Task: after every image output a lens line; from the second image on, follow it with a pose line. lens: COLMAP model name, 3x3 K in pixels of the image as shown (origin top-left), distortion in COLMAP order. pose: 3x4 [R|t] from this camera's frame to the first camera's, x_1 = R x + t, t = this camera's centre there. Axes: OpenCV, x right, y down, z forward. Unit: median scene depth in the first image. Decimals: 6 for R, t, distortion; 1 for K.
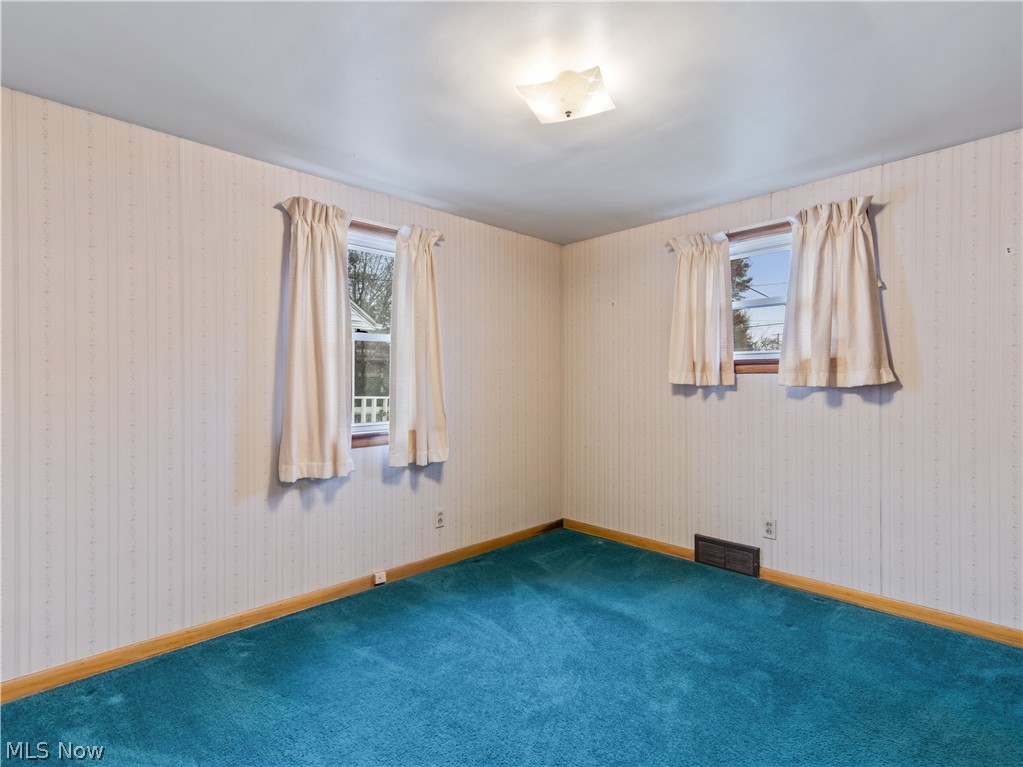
lens RADIAL K [[509.1, 0, 515.3], [0, 509.1, 383.8], [0, 0, 1]] dist [0.012404, 0.000953]
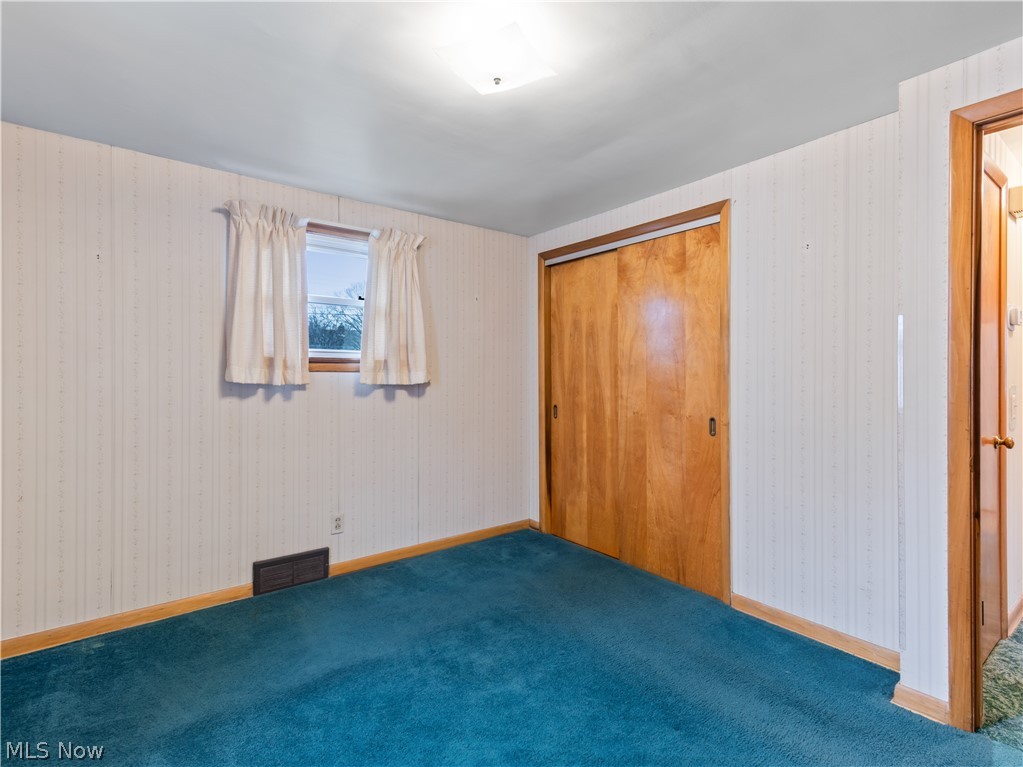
lens RADIAL K [[509.1, 0, 509.8], [0, 509.1, 379.3], [0, 0, 1]] dist [0.012404, 0.000953]
pose [[0.109872, -0.003637, 0.993939, -0.470752], [0.001727, 0.999992, 0.003468, -0.008914], [-0.993944, 0.001336, 0.109877, 0.535767]]
